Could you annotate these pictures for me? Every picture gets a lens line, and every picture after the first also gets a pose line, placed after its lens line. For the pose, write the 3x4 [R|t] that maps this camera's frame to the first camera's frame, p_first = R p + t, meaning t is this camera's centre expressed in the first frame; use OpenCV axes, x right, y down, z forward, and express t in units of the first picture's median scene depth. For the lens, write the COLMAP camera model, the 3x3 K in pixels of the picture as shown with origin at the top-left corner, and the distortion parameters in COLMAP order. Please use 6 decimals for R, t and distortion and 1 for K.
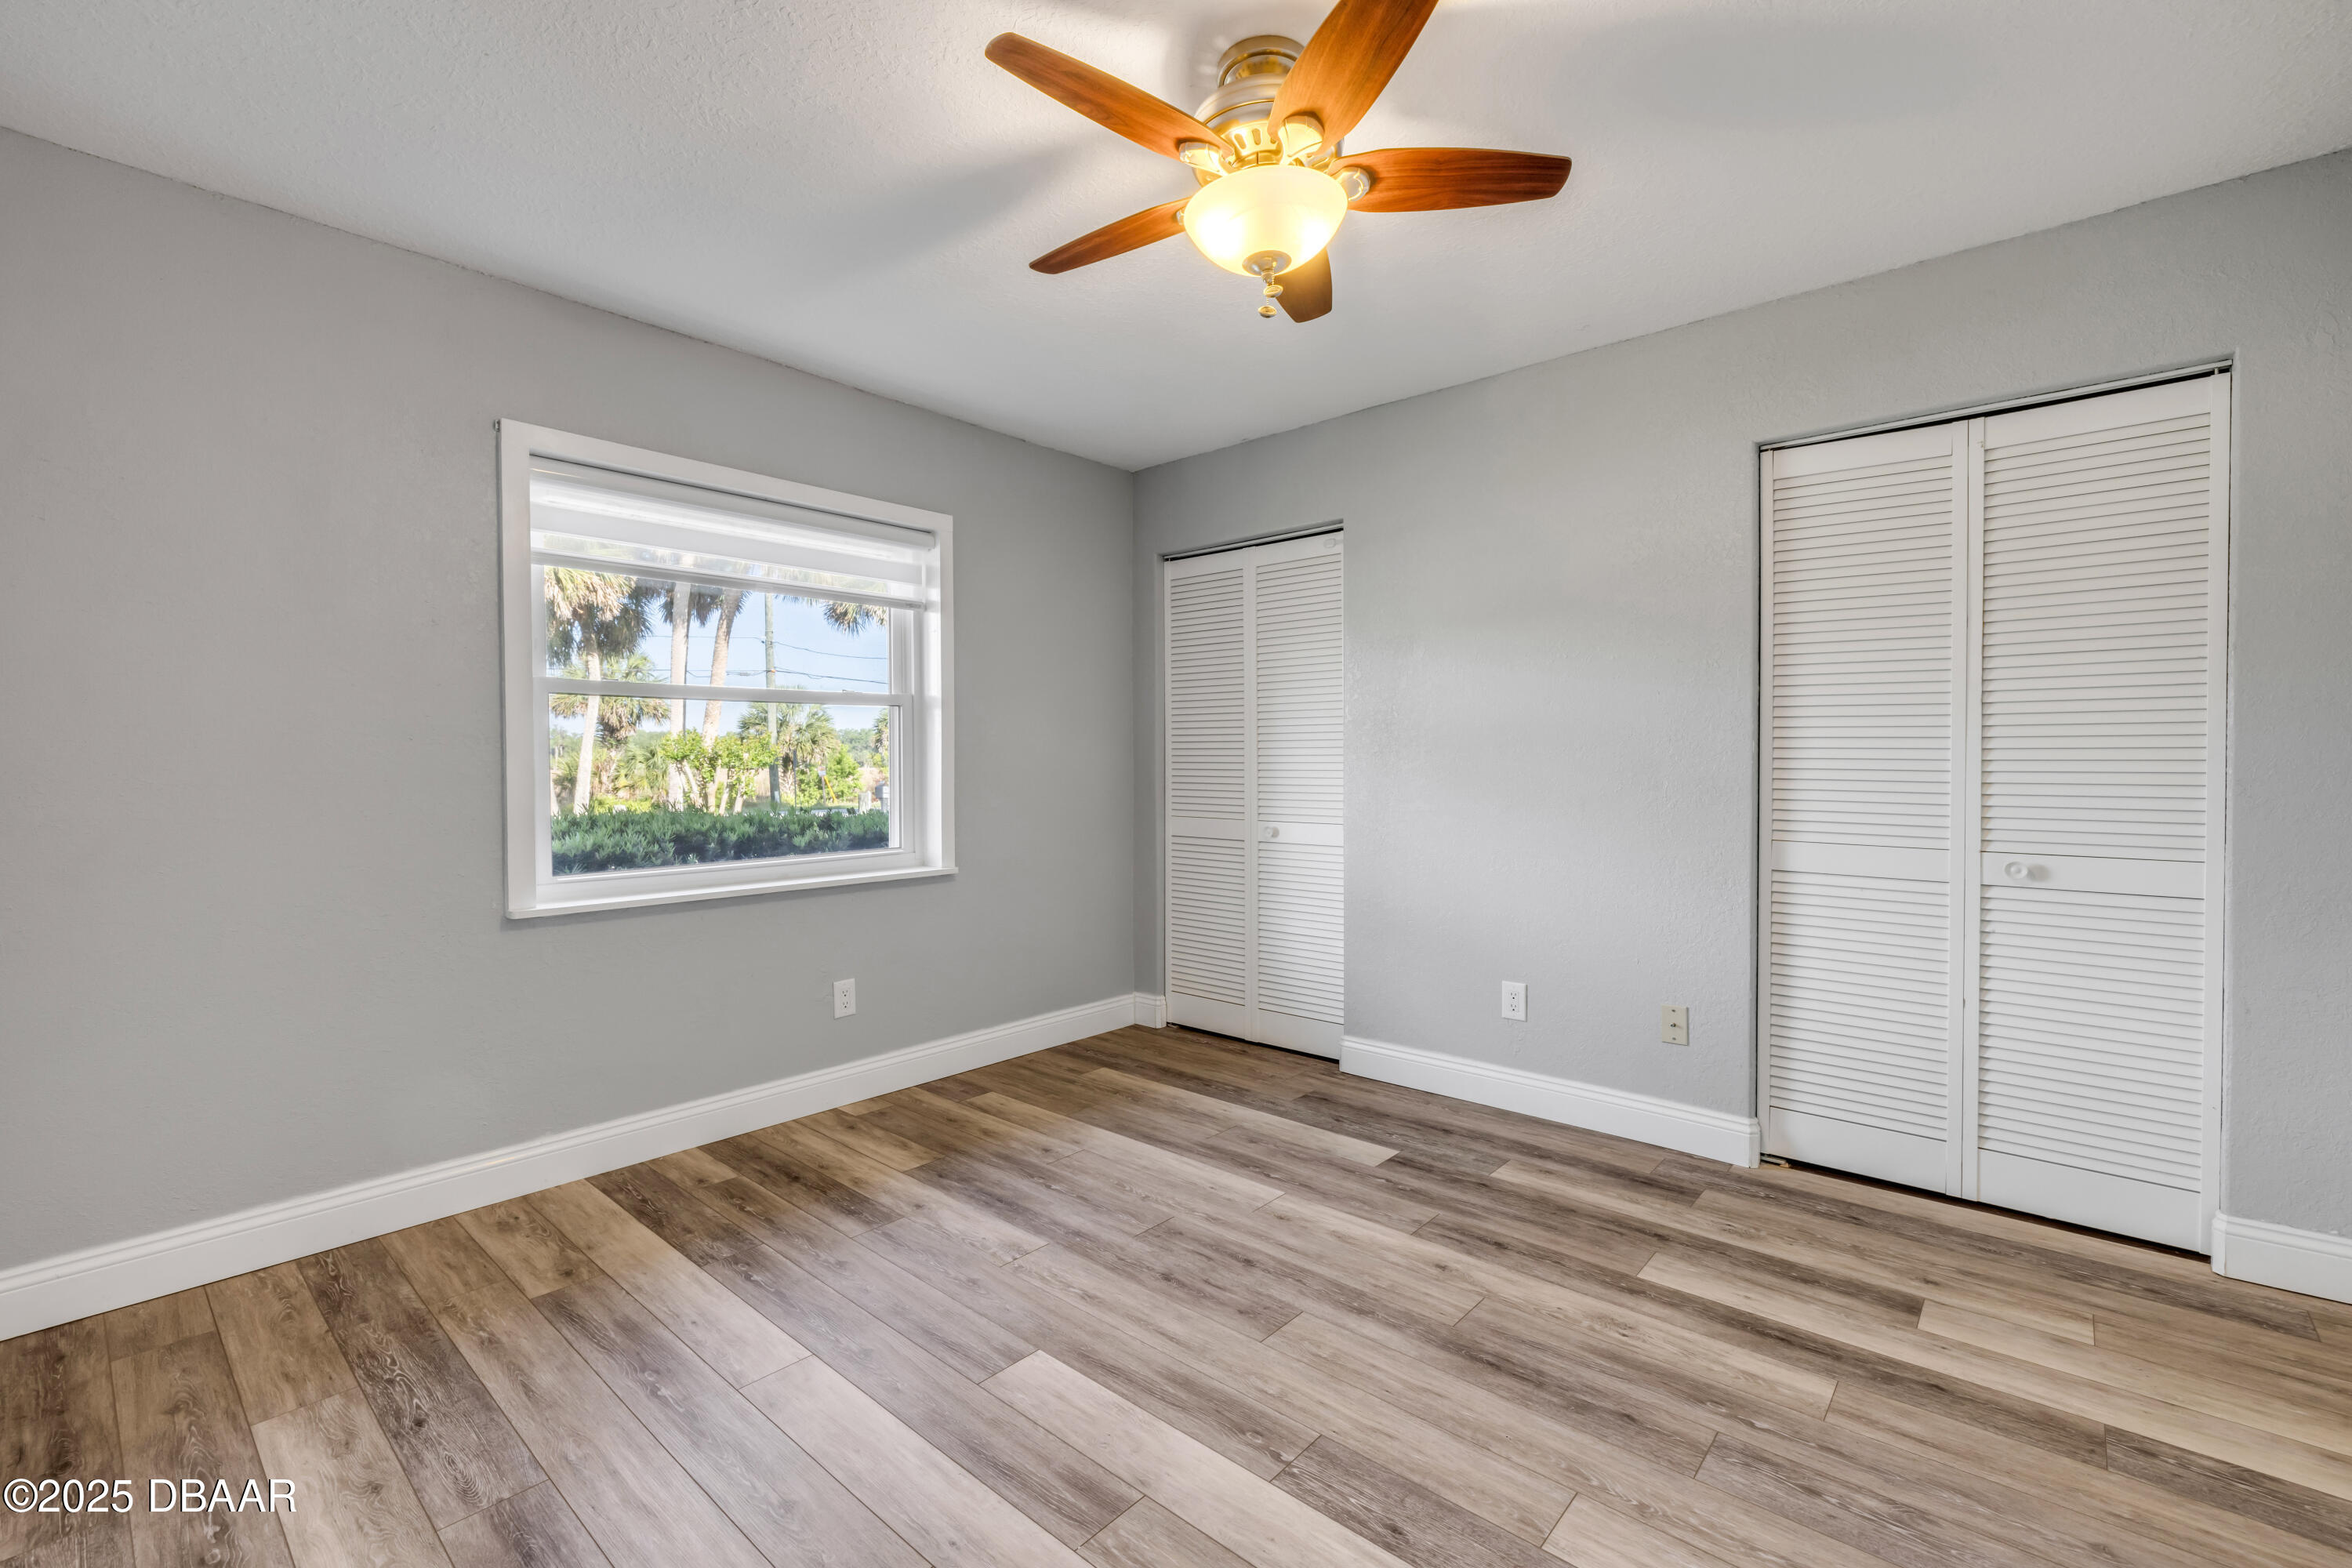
lens RADIAL K [[1001.2, 0, 1183.6], [0, 1001.2, 744.1], [0, 0, 1]] dist [-0.003375, -0.000131]
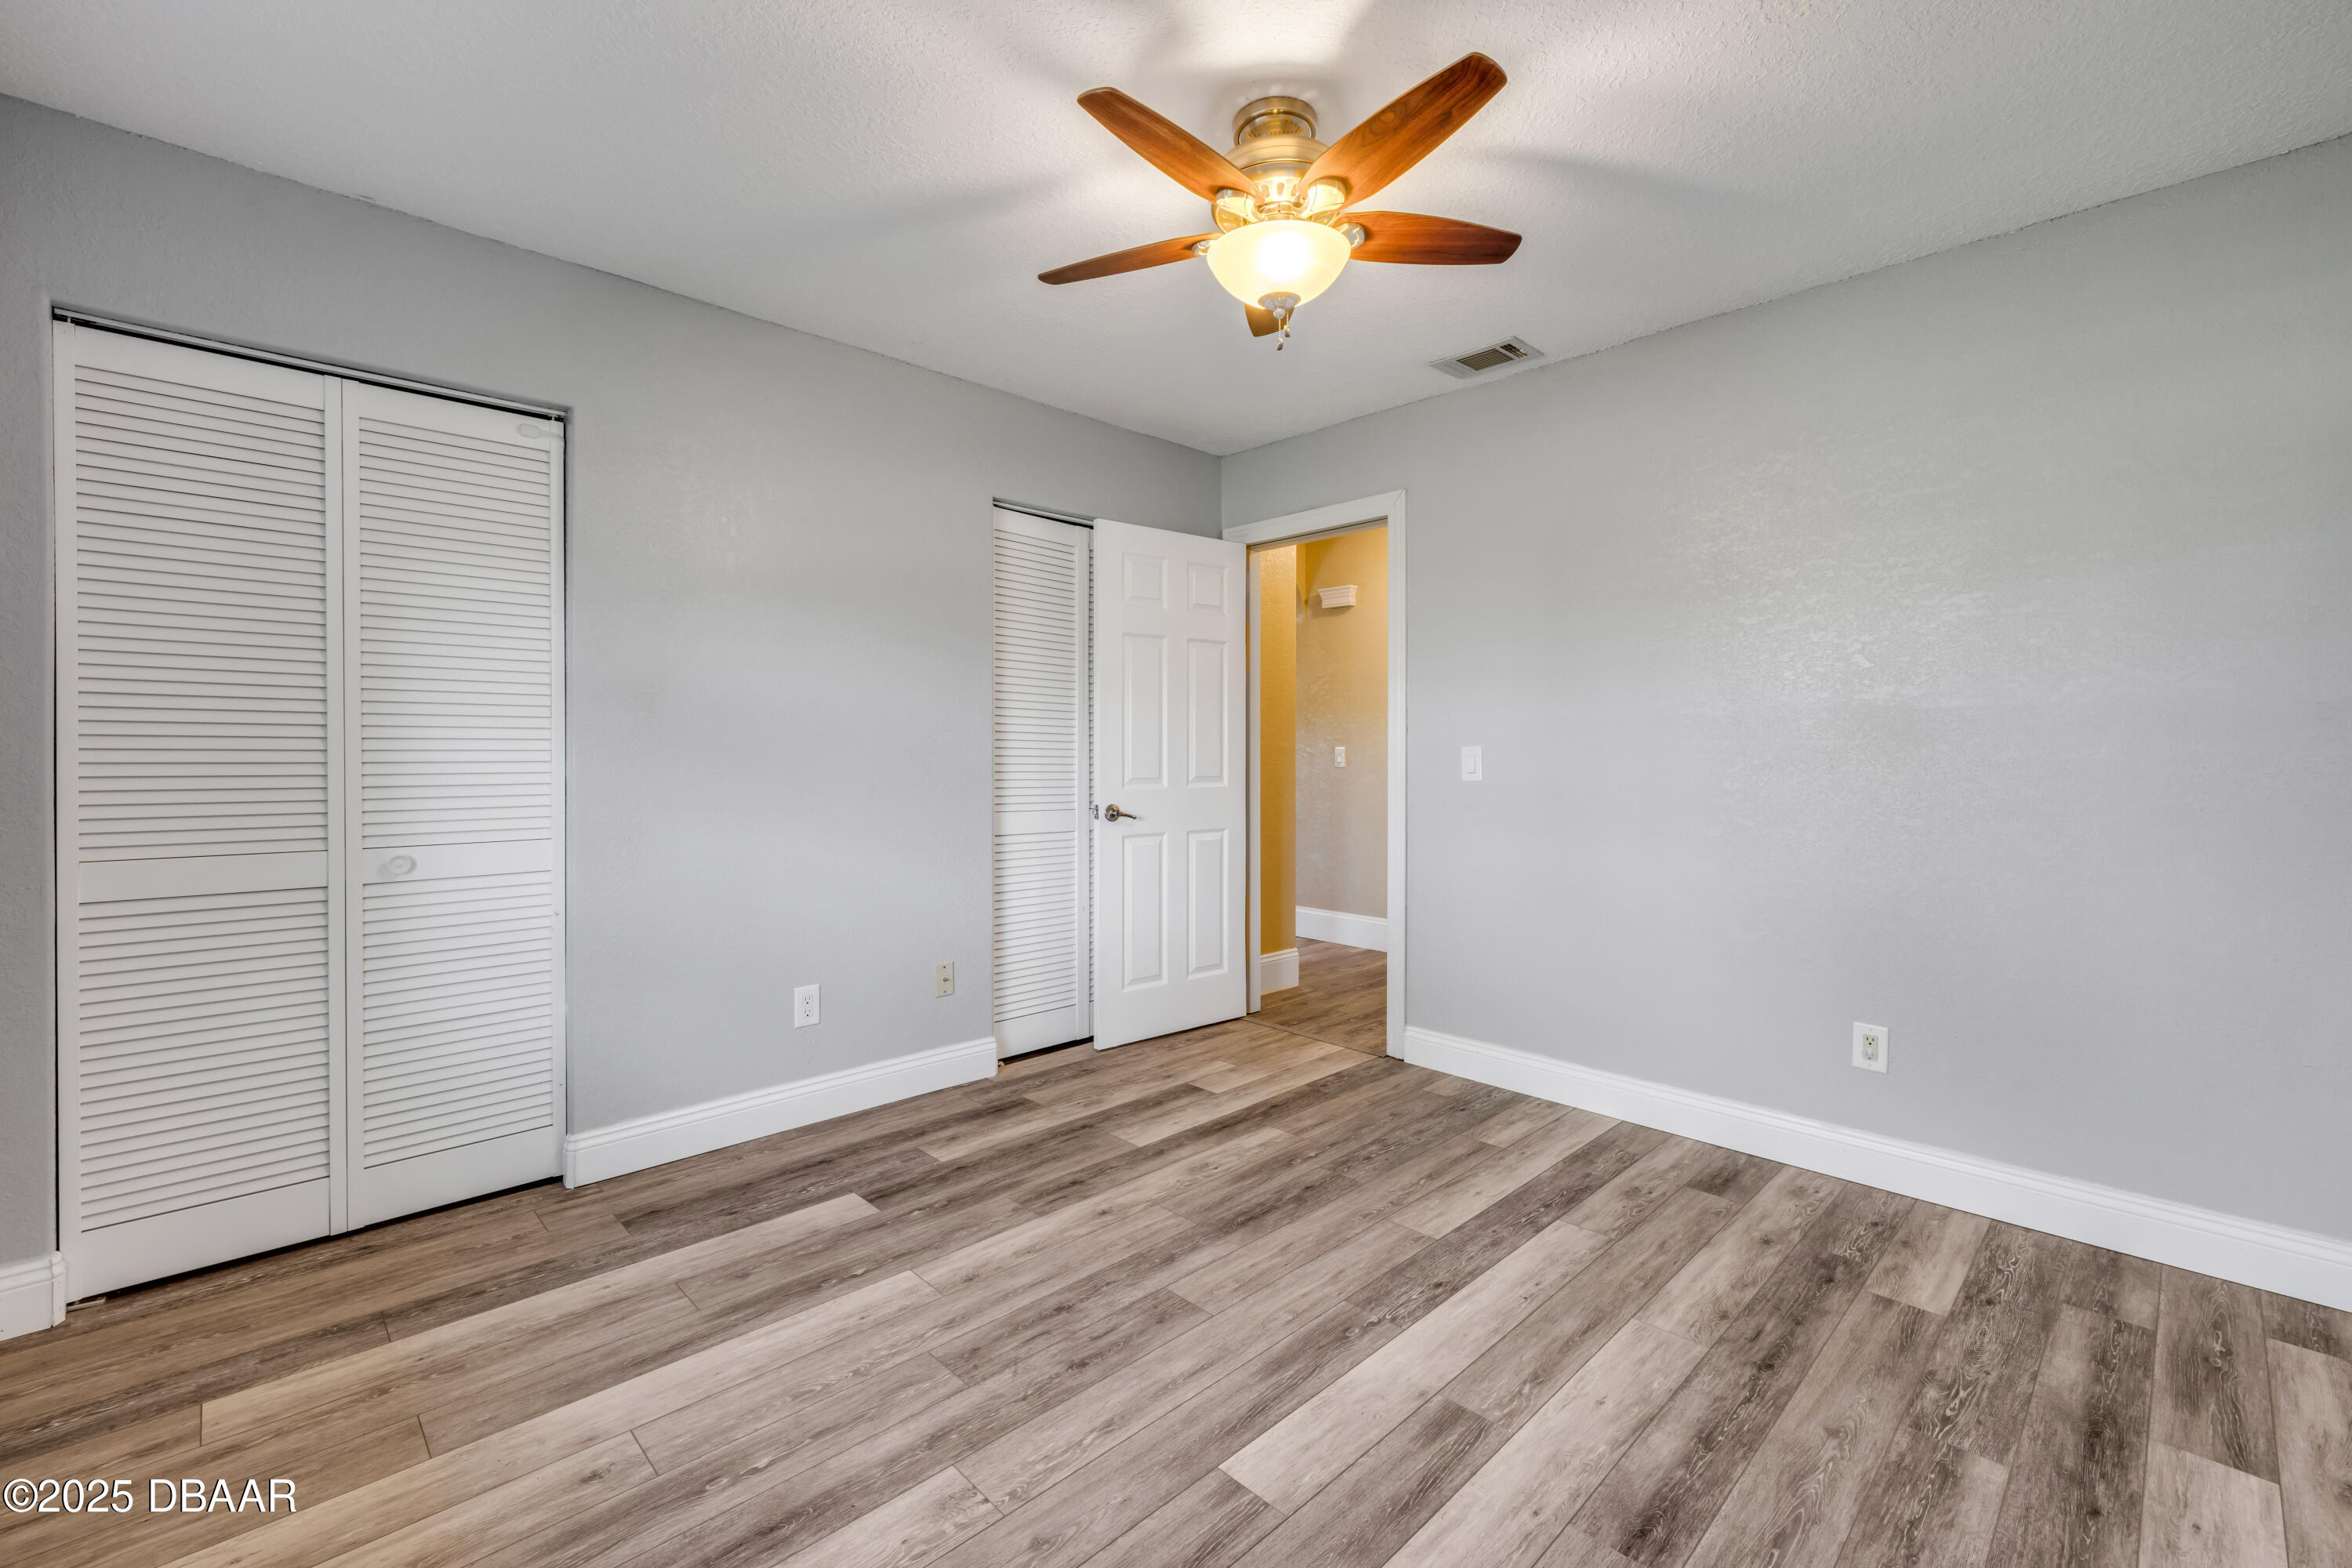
lens RADIAL K [[1001.2, 0, 1183.6], [0, 1001.2, 744.1], [0, 0, 1]] dist [-0.003375, -0.000131]
pose [[0.077496, 0.007894, 0.996961, -0.739321], [-0.019356, 0.999792, -0.006412, 0.012930], [-0.996805, -0.018800, 0.077632, 0.743083]]
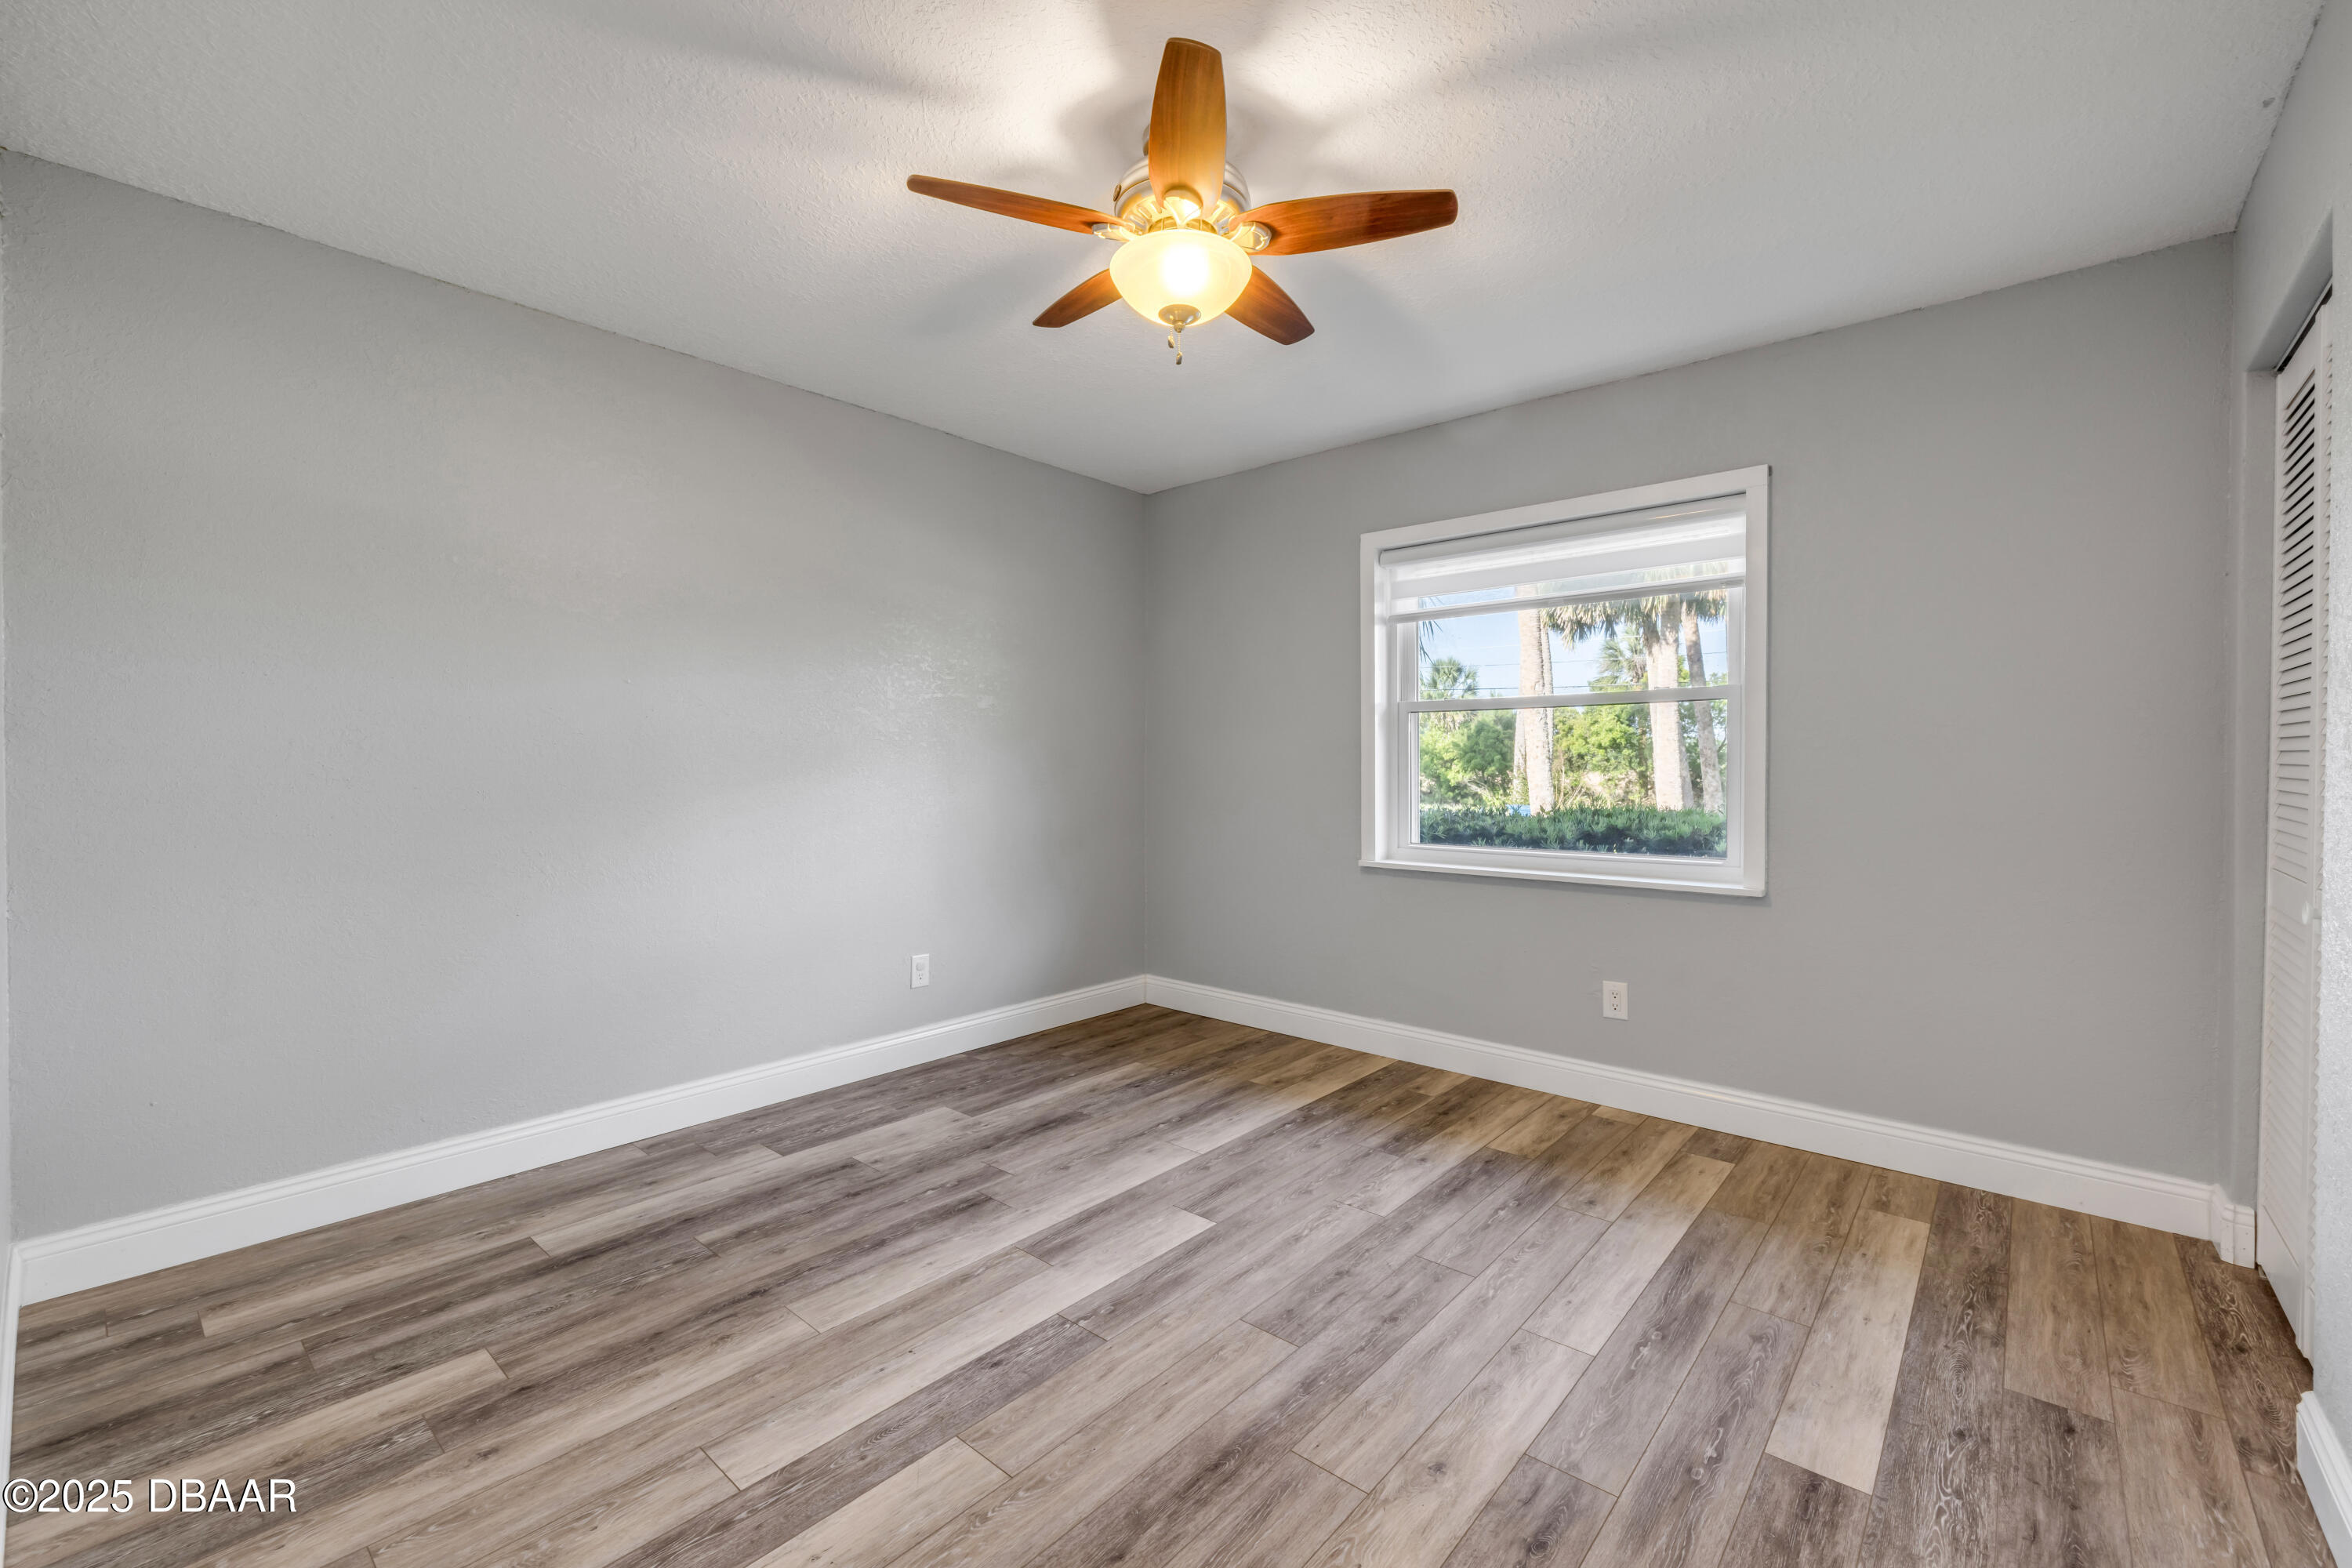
lens RADIAL K [[1016.7, 0, 1140.0], [0, 1016.7, 776.2], [0, 0, 1]] dist [-0.003585, -0.000118]
pose [[-0.027507, 0.017022, -0.999477, 0.875168], [0.015608, 0.999740, 0.016597, 0.008191], [0.999500, -0.015143, -0.027765, 0.721197]]
